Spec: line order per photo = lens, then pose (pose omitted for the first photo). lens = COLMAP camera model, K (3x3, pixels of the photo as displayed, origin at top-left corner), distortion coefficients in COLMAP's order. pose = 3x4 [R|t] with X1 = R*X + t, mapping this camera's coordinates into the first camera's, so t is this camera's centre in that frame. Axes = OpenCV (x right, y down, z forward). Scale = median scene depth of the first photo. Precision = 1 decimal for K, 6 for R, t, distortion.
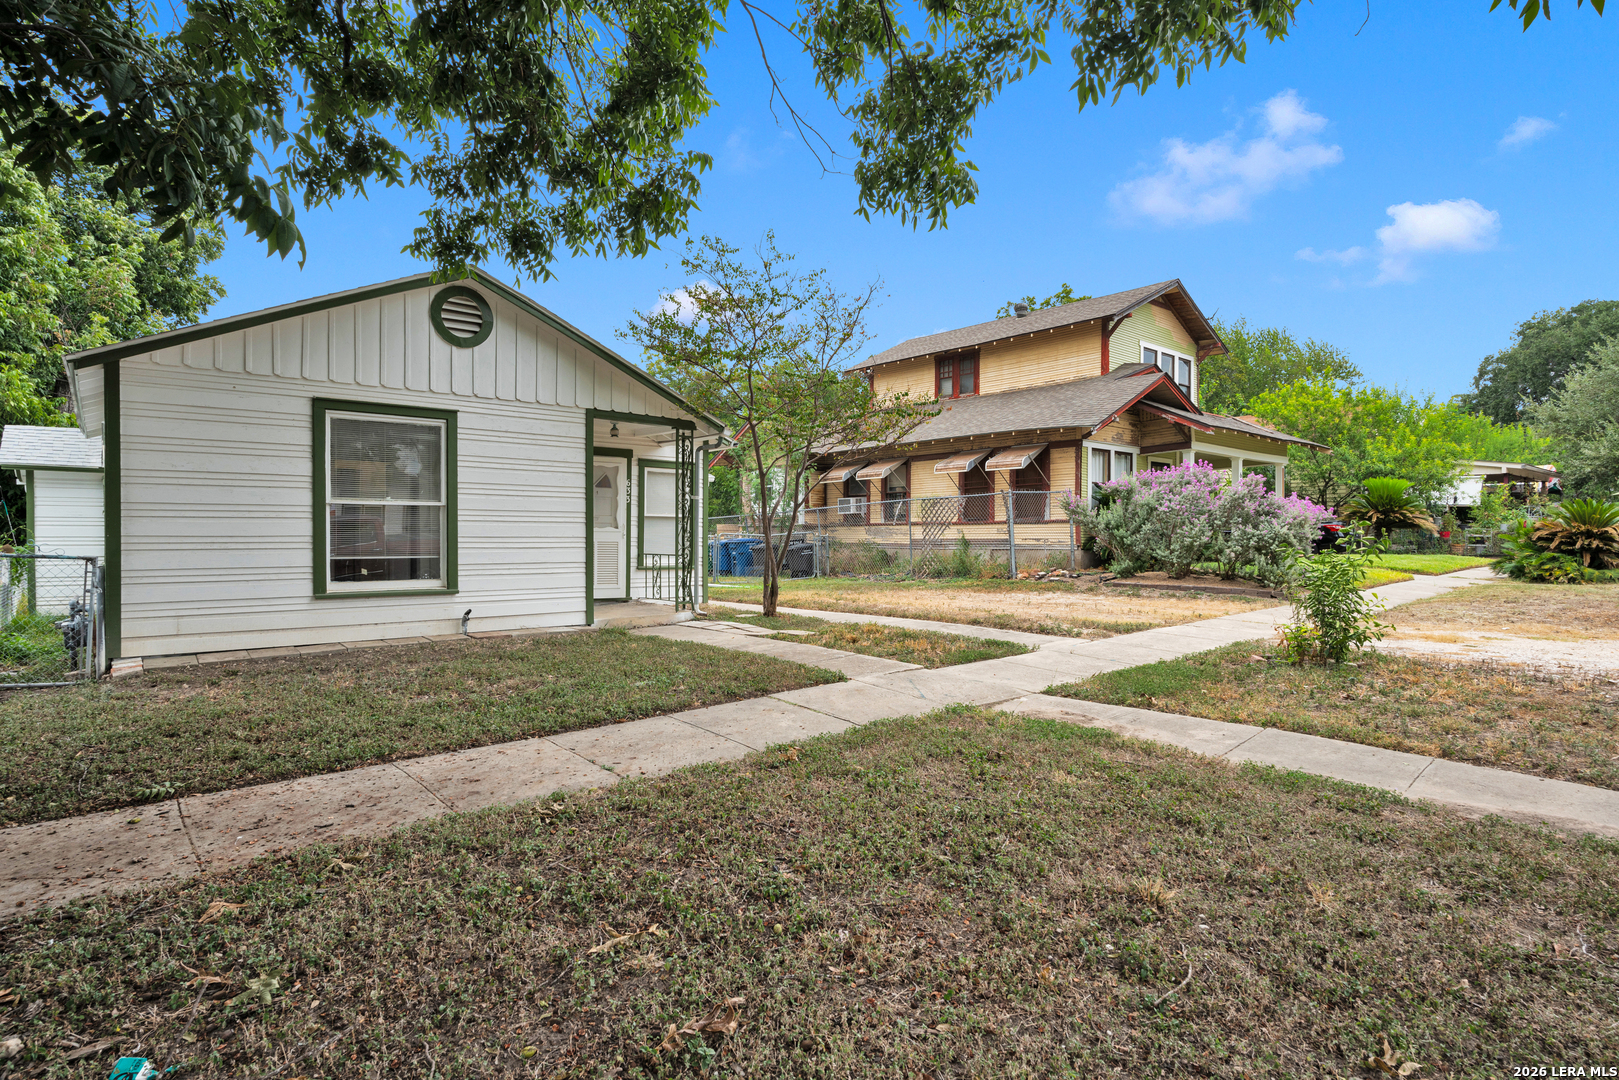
lens RADIAL K [[838.4, 0, 823.6], [0, 838.4, 545.5], [0, 0, 1]] dist [-0.003135, -0.001318]
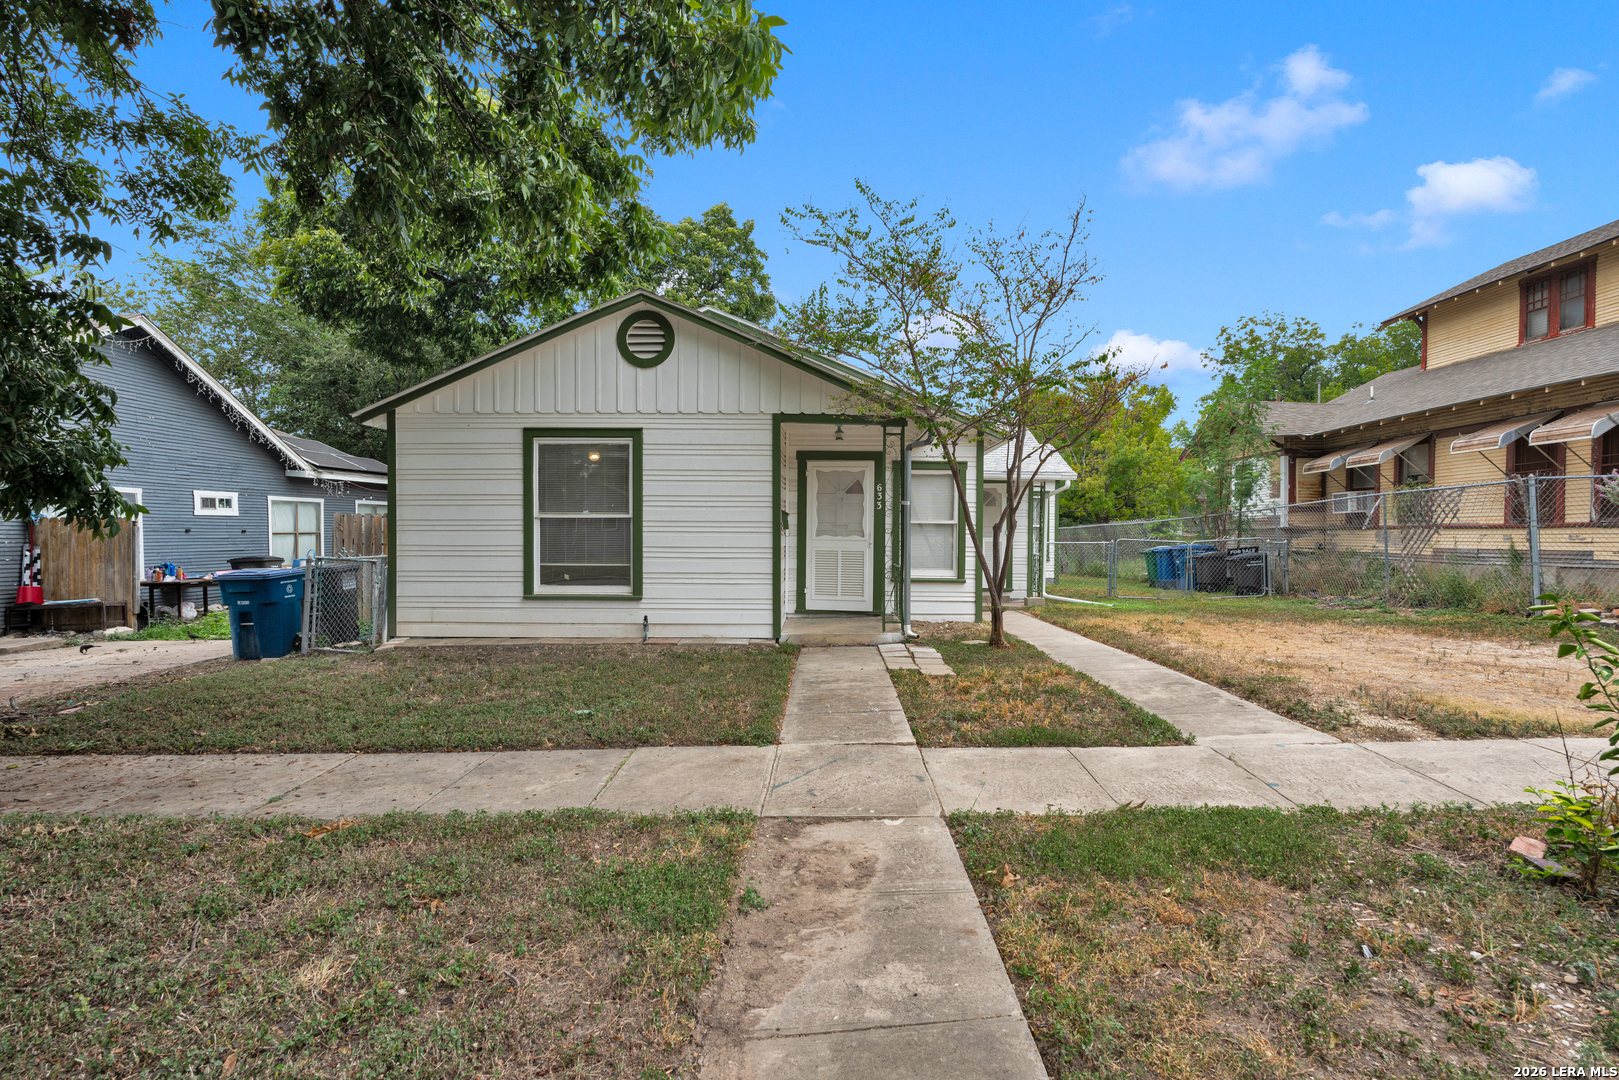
lens RADIAL K [[838.4, 0, 810.2], [0, 838.4, 531.7], [0, 0, 1]] dist [-0.003135, -0.001318]
pose [[0.758708, 0.000480, -0.651430, 0.417310], [-0.011031, 0.999866, -0.012111, -0.018706], [0.651337, 0.016375, 0.758612, 0.331717]]
